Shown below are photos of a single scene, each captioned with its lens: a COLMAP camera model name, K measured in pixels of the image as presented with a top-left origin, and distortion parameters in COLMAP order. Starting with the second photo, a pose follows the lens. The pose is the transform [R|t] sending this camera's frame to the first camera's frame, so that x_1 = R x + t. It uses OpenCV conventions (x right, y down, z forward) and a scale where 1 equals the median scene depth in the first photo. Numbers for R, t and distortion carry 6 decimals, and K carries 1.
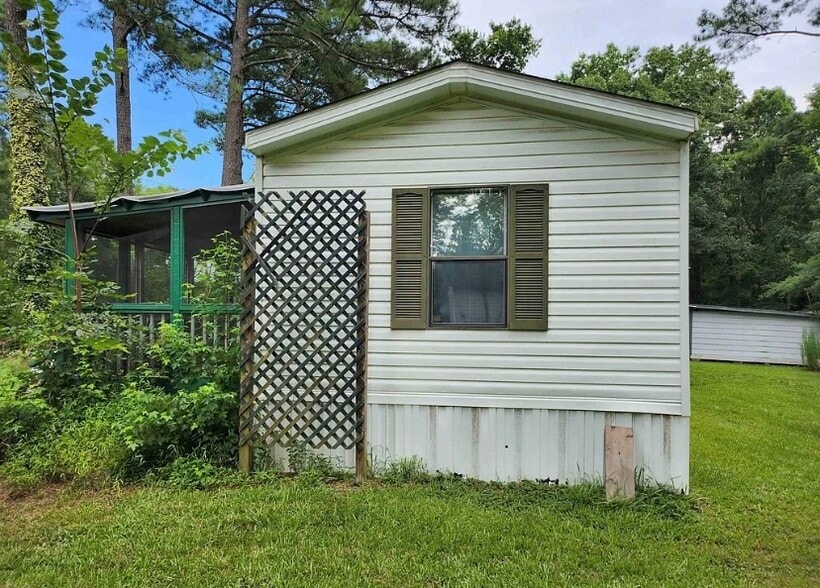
lens RADIAL K [[587.4, 0, 409.9], [0, 587.4, 325.1], [0, 0, 1]] dist [0.033359, 0.000295]
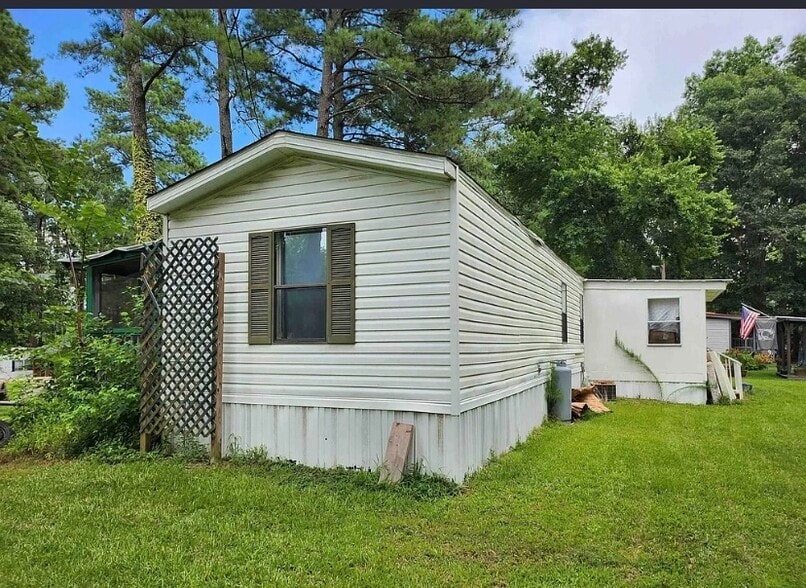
lens RADIAL K [[579.9, 0, 403.6], [0, 579.9, 339.1], [0, 0, 1]] dist [0.019485, -0.005635]
pose [[0.968908, -0.013469, -0.247055, 0.624523], [0.010654, 0.999862, -0.012728, 0.016067], [0.247193, 0.009700, 0.968918, -0.131200]]
